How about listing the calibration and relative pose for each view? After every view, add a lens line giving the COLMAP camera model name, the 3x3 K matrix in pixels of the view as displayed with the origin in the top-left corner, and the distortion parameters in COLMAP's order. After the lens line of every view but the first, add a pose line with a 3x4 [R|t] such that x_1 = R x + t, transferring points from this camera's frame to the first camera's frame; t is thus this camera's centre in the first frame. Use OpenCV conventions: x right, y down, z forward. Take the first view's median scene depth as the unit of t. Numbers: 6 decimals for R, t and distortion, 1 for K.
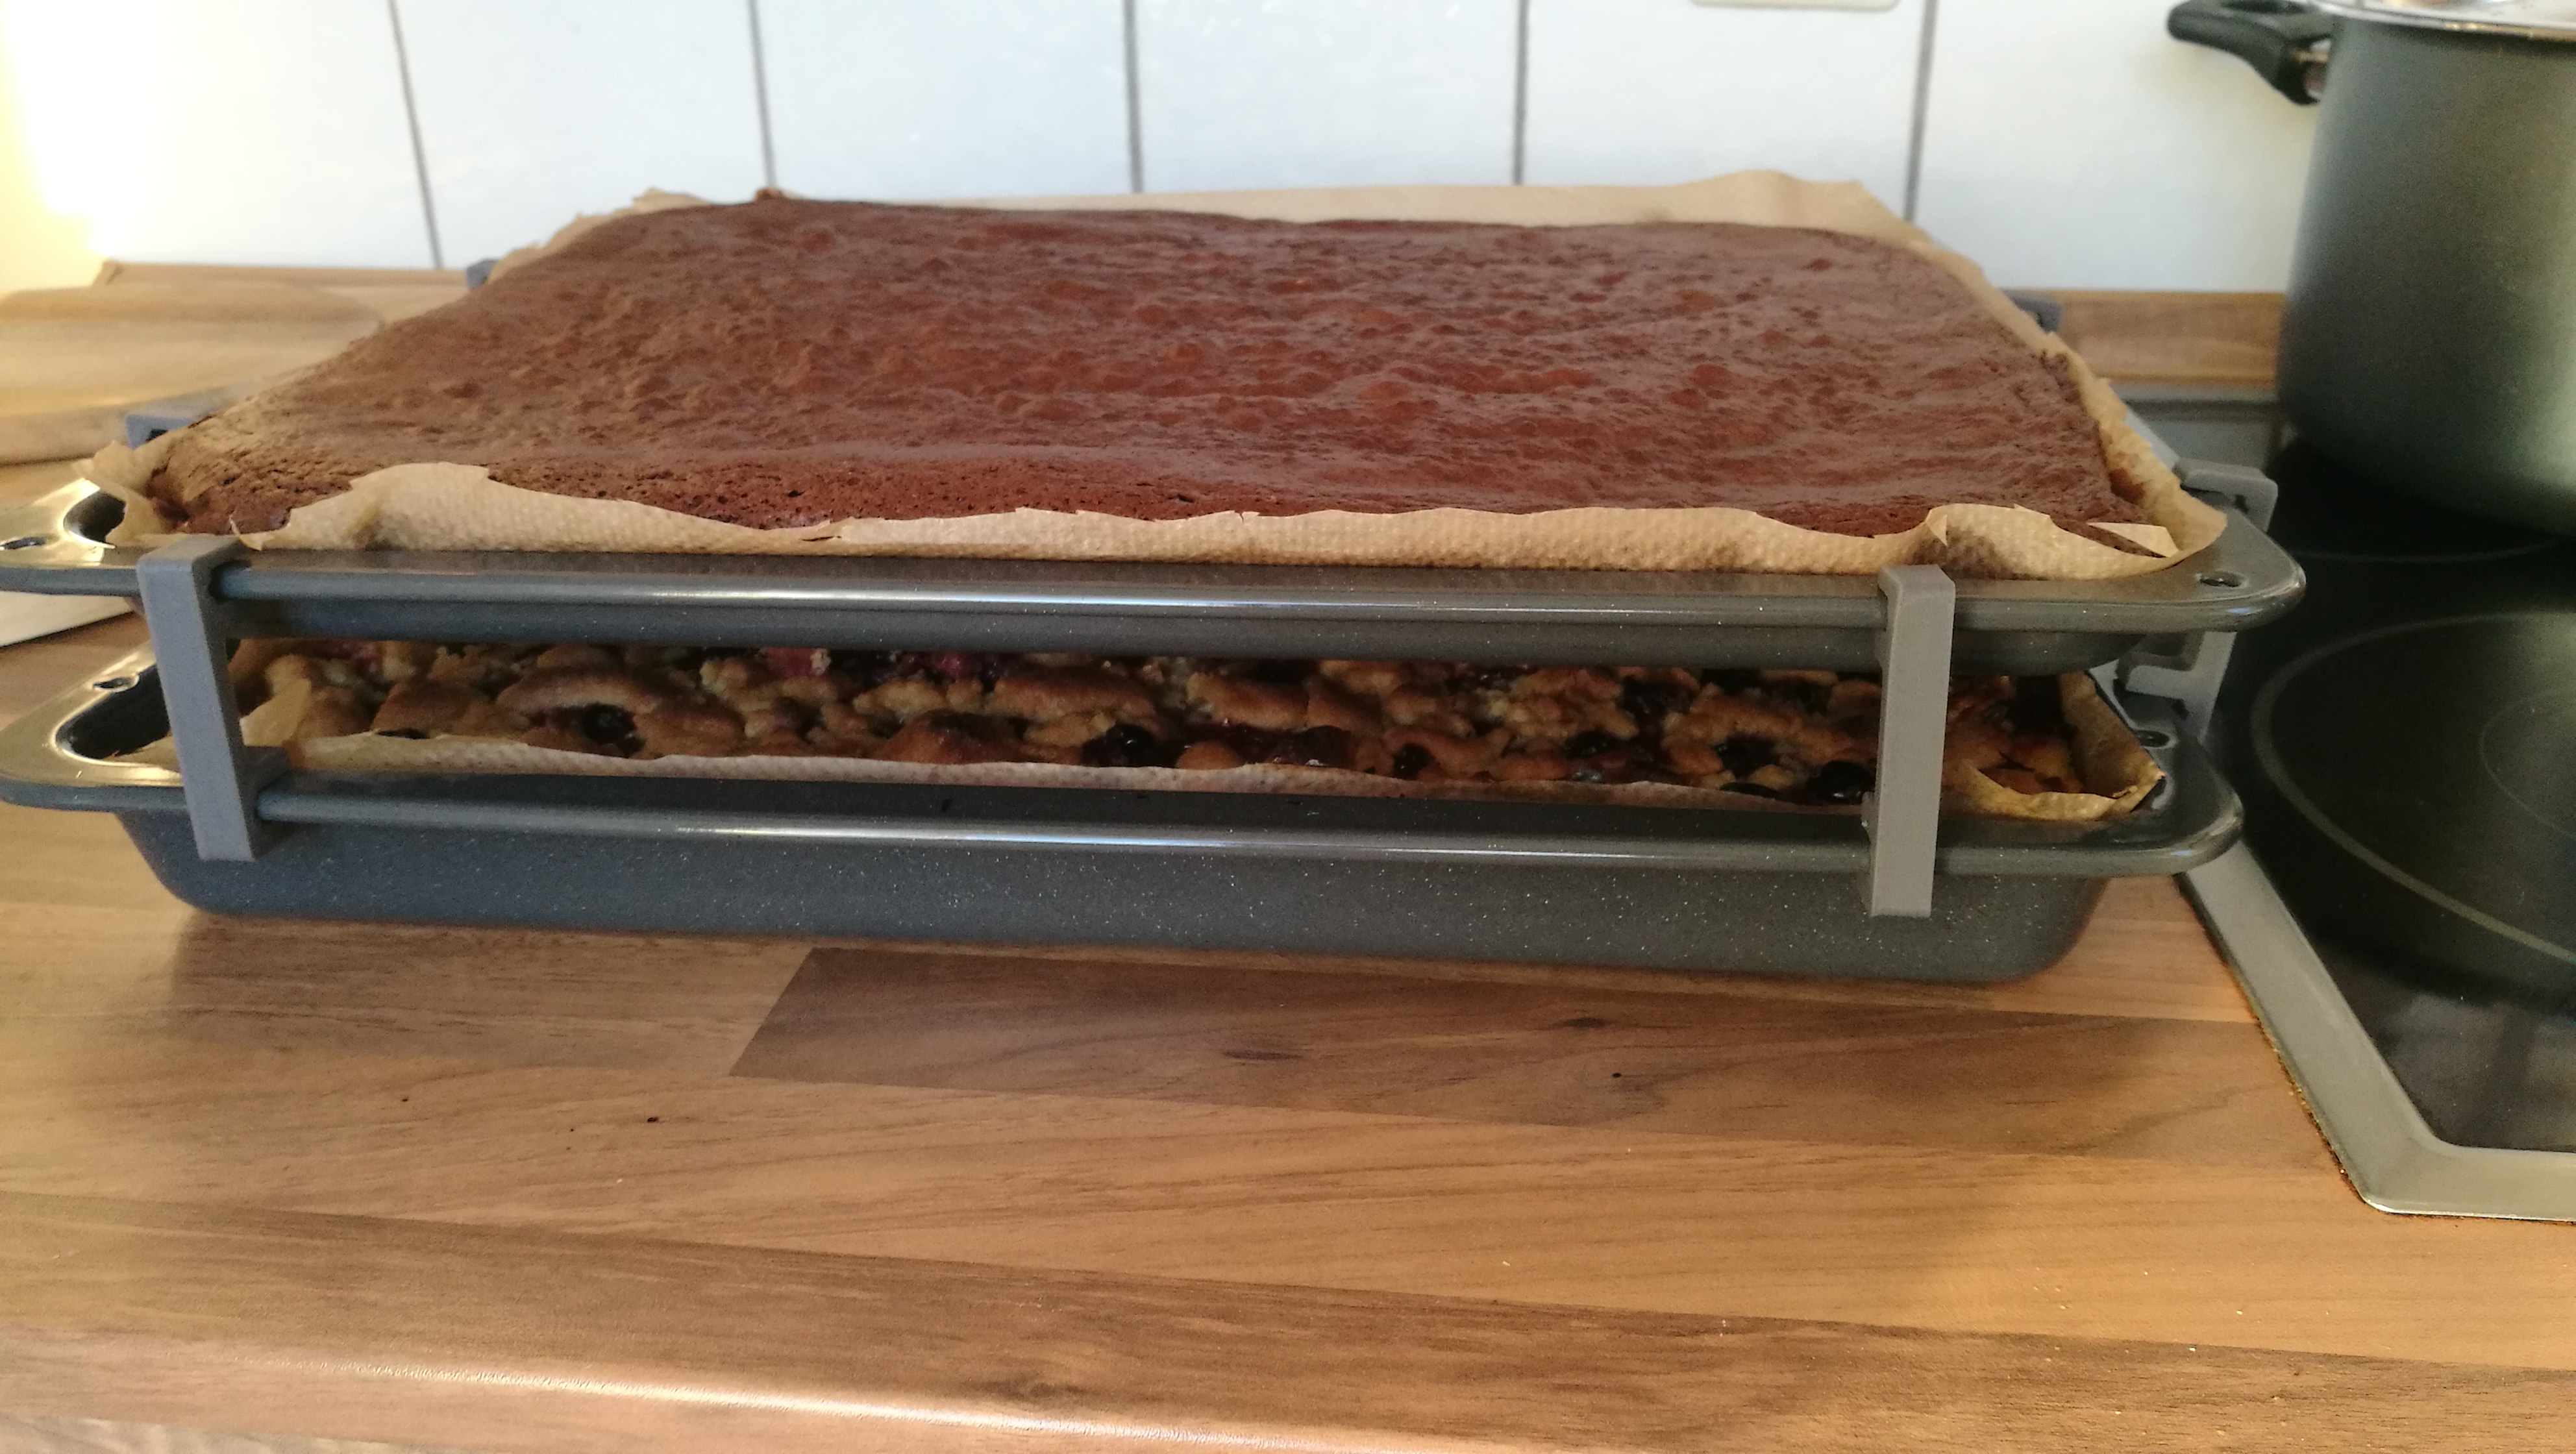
lens RADIAL K [[2087.1, 0, 1284.7], [0, 2087.1, 720.9], [0, 0, 1]] dist [-0.001695, 0.000990]
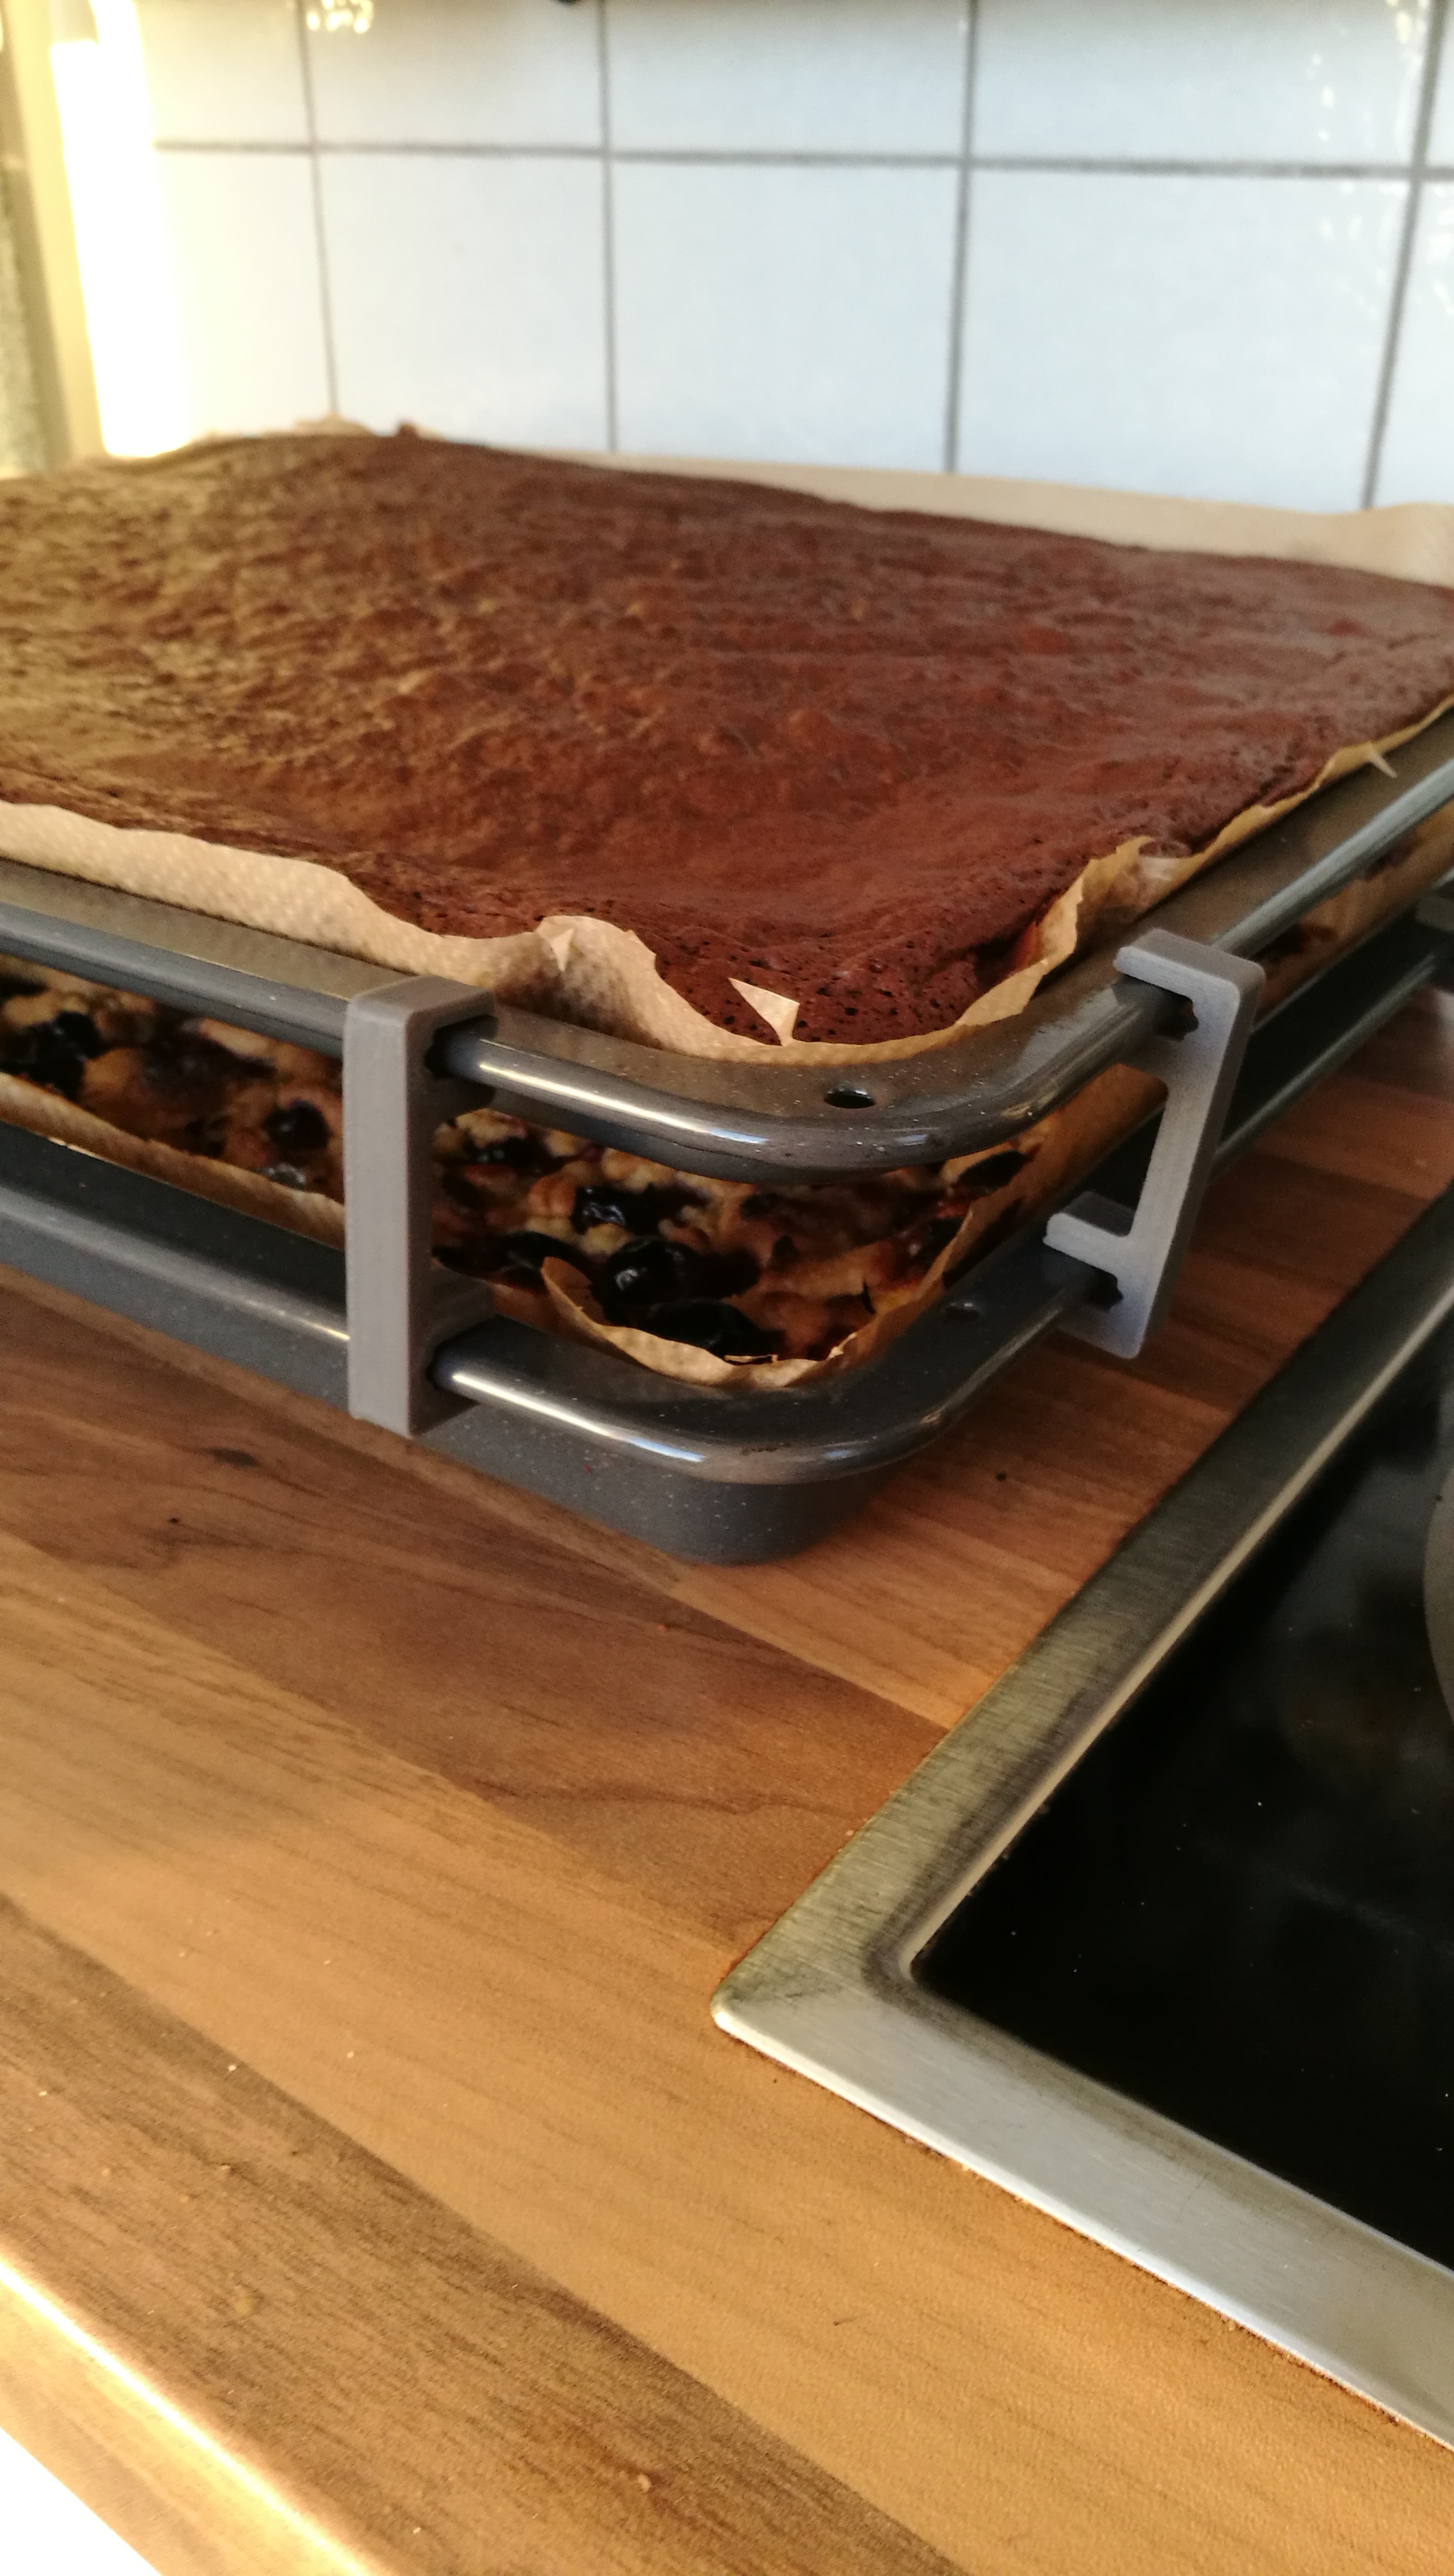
lens RADIAL K [[2087.1, 0, 726.4], [0, 2087.1, 1293.6], [0, 0, 1]] dist [-0.001695, 0.000990]
pose [[0.873192, 0.259014, -0.412852, 0.700747], [-0.208884, 0.964236, 0.163145, -0.106115], [0.440344, -0.056219, 0.896067, 0.358802]]
